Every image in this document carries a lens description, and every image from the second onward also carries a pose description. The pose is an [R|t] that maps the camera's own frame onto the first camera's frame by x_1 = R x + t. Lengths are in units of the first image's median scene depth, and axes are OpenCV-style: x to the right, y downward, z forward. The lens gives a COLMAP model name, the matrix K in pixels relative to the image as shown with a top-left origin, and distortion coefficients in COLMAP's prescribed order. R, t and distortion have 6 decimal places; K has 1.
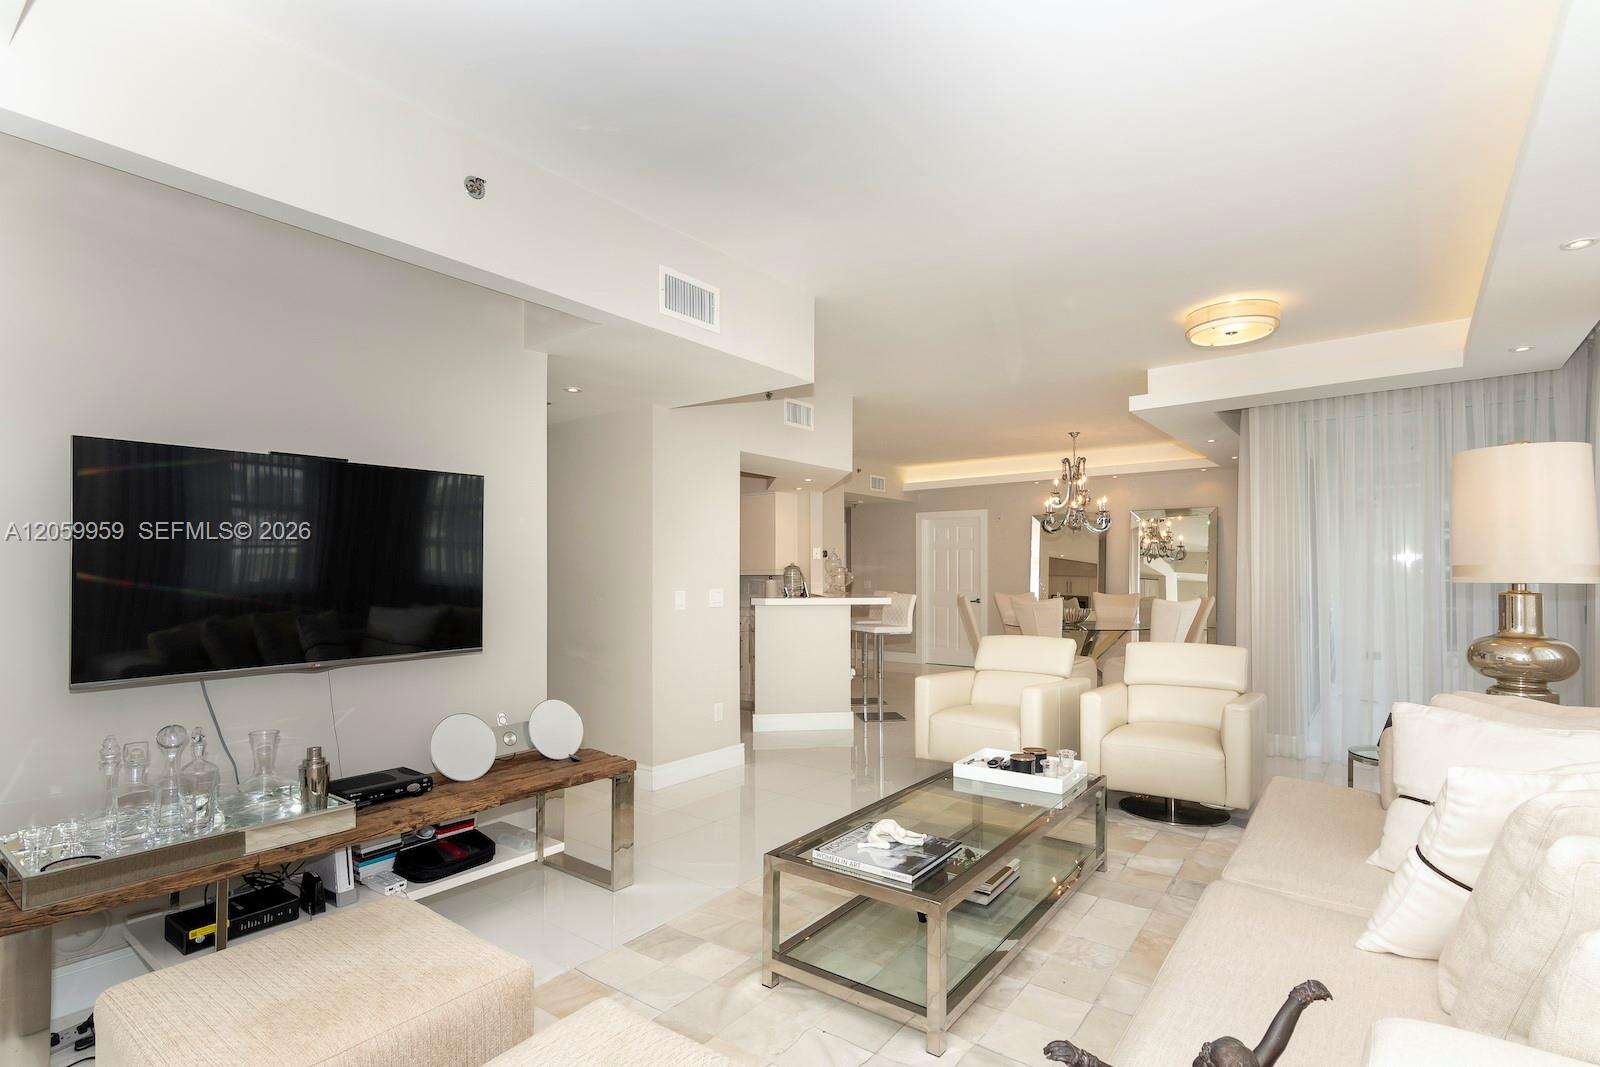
lens RADIAL K [[780.5, 0, 815.3], [0, 780.5, 566.1], [0, 0, 1]] dist [0.000707, 0.001166]
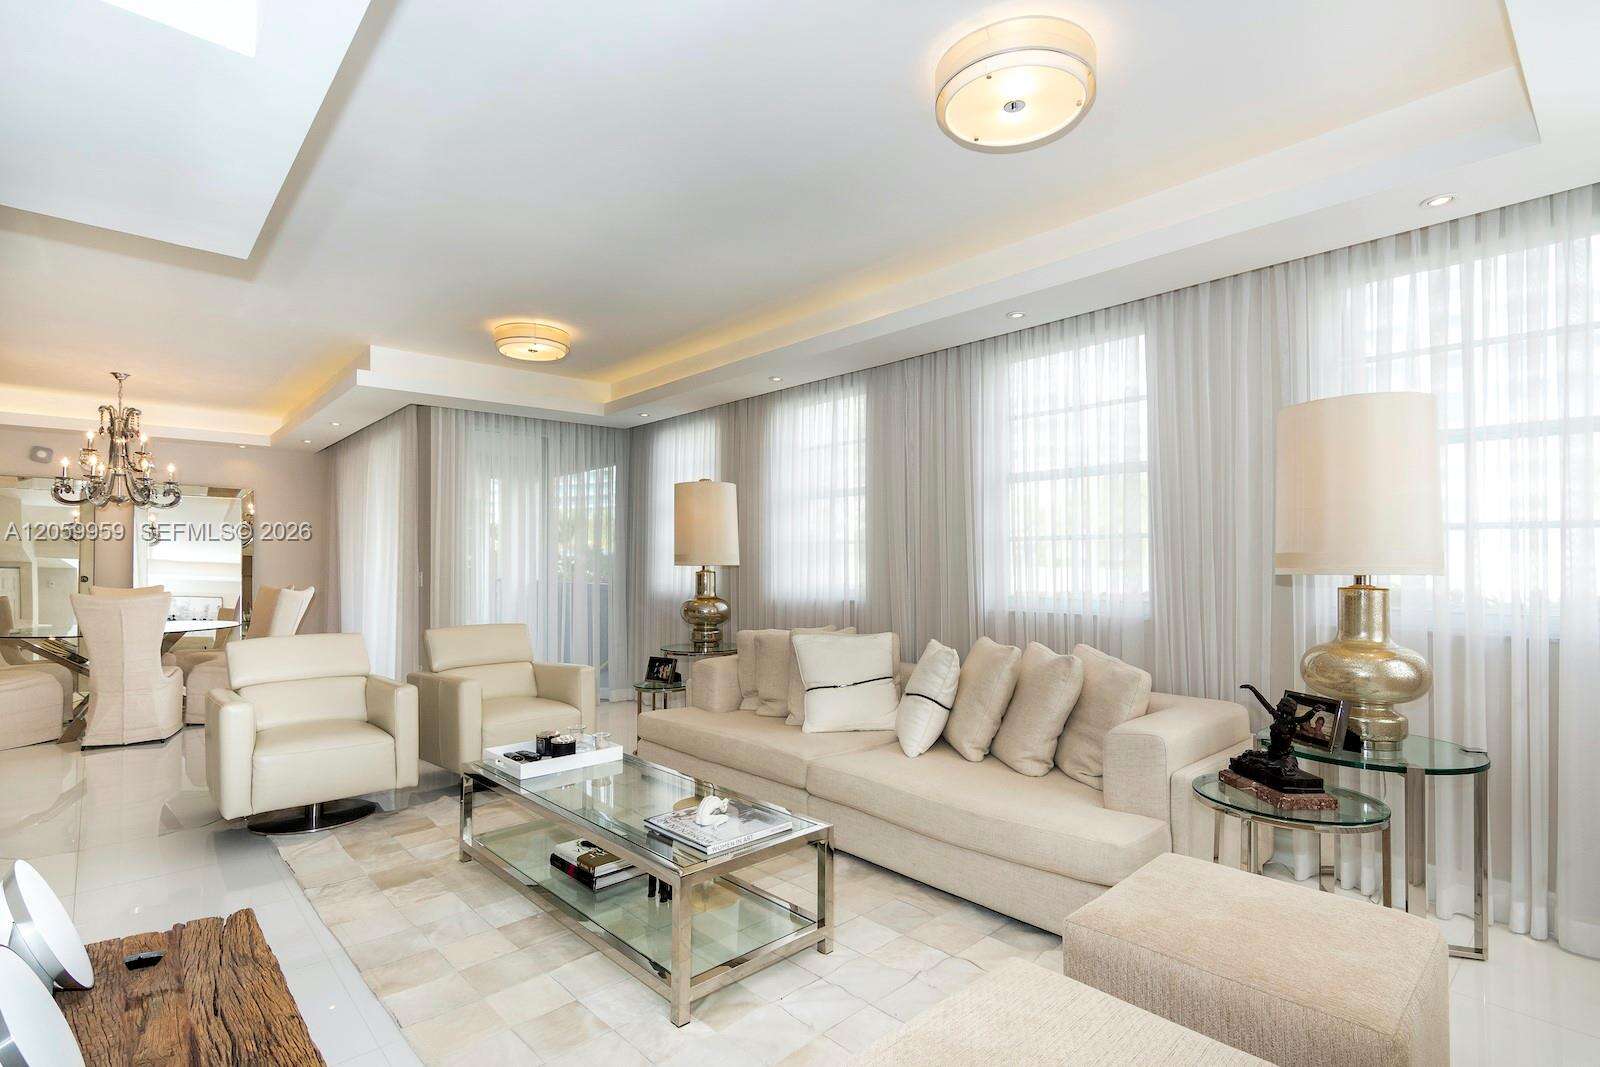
lens RADIAL K [[780.5, 0, 800.7], [0, 780.5, 544.2], [0, 0, 1]] dist [0.000707, 0.001166]
pose [[0.204432, 0.015293, 0.978761, -0.389666], [-0.005274, 0.999881, -0.014521, 0.001340], [-0.978867, -0.002194, 0.204488, 0.294905]]
